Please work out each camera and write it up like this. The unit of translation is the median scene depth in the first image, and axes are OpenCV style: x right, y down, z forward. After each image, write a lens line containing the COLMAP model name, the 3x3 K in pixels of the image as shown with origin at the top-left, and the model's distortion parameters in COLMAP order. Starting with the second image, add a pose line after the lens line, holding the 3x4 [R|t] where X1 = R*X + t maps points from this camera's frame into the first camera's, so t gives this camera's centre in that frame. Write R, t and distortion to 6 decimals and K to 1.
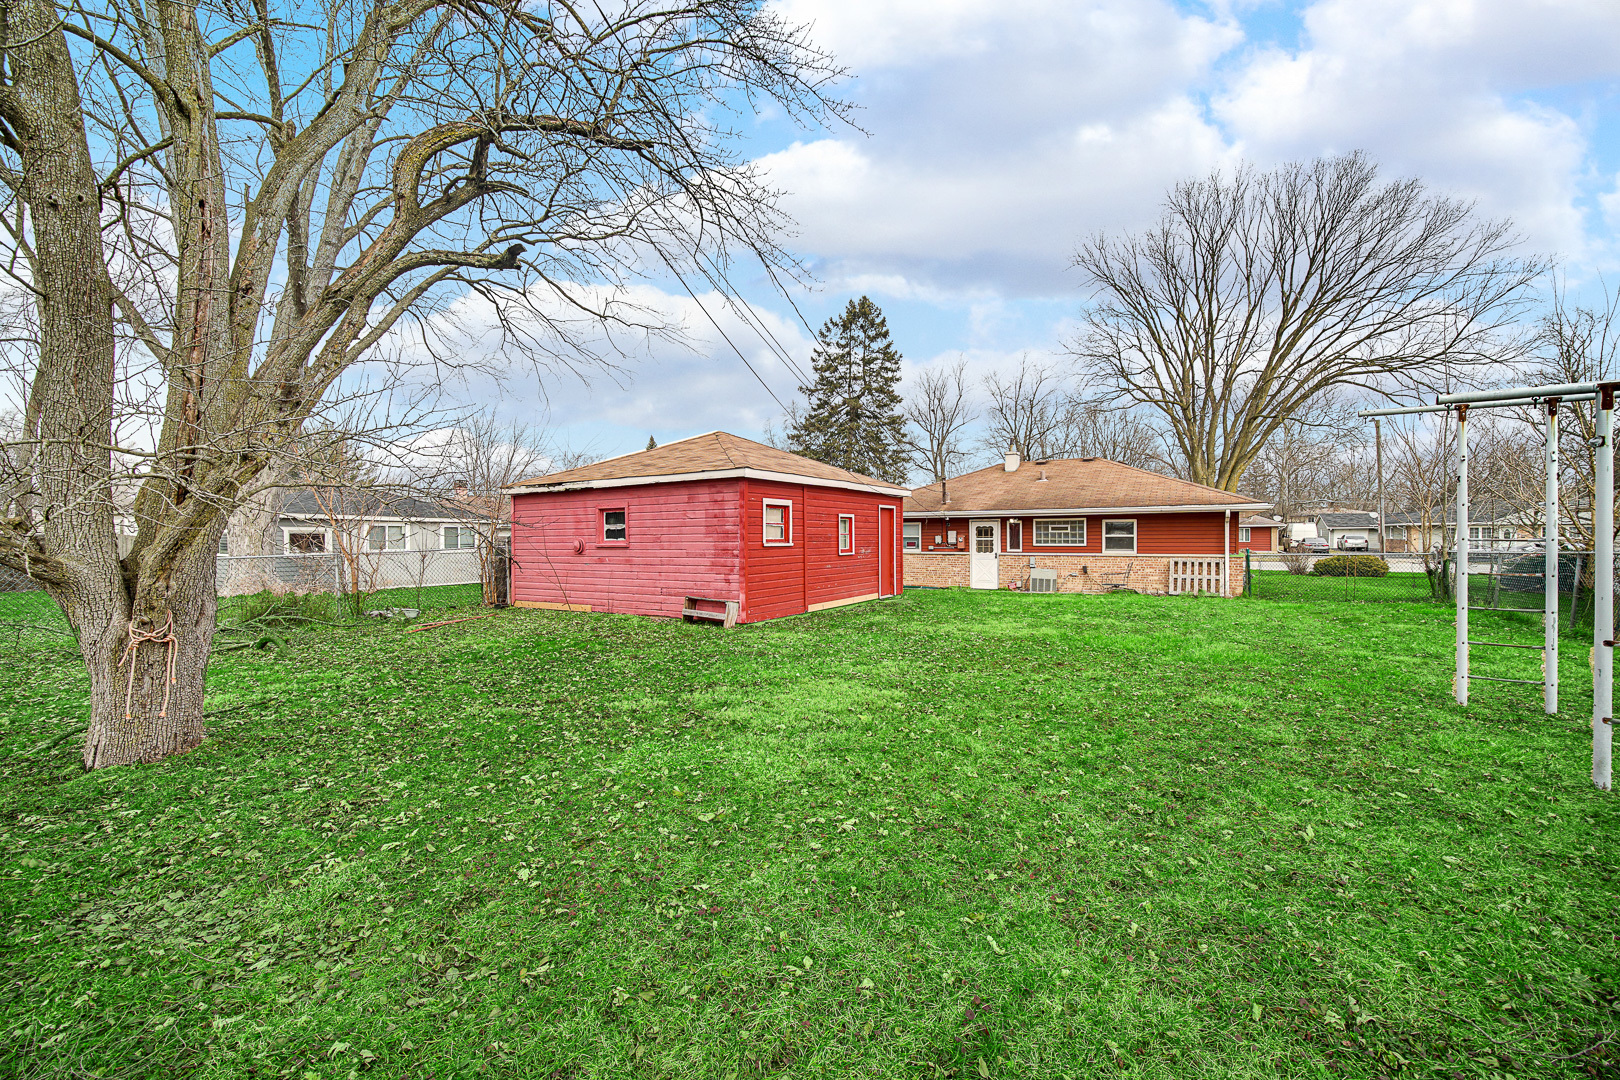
lens RADIAL K [[704.3, 0, 808.1], [0, 704.3, 557.4], [0, 0, 1]] dist [-0.000581, -0.000078]
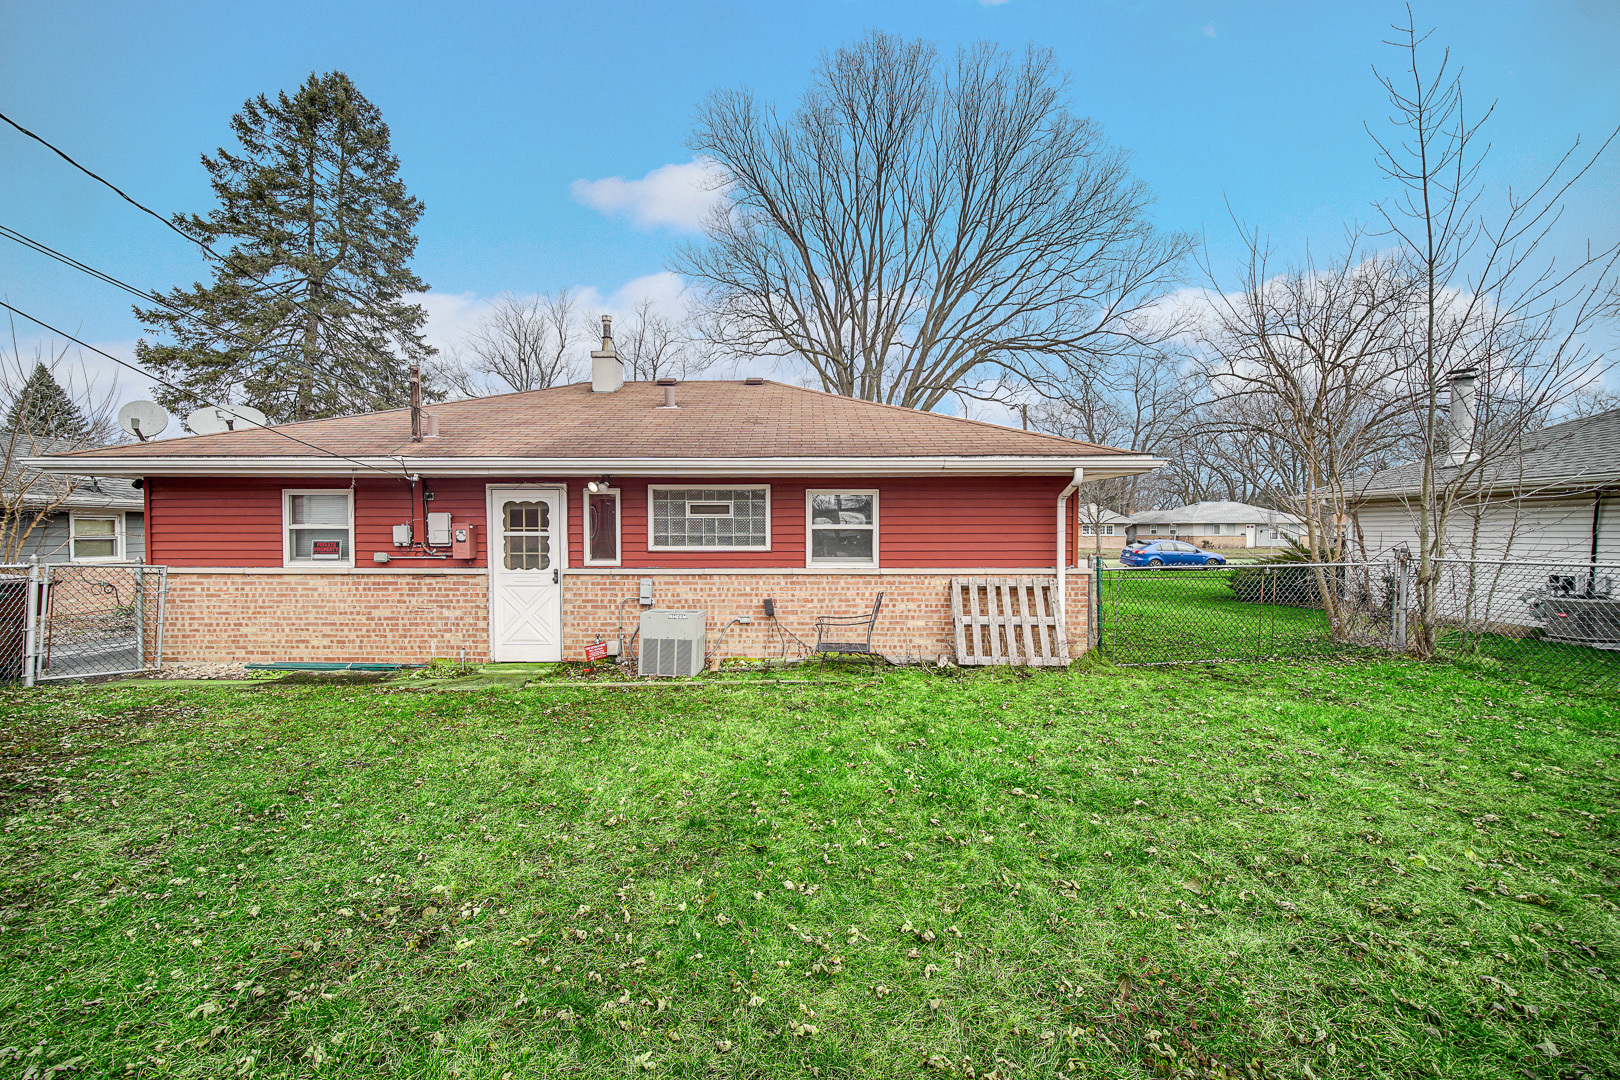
lens RADIAL K [[655.9, 0, 805.3], [0, 655.9, 530.9], [0, 0, 1]] dist [-0.000759, -0.000162]
pose [[0.864679, 0.004633, 0.502304, 0.208484], [0.011916, 0.999487, -0.029733, -0.015747], [-0.502184, 0.031695, 0.864180, 0.628654]]
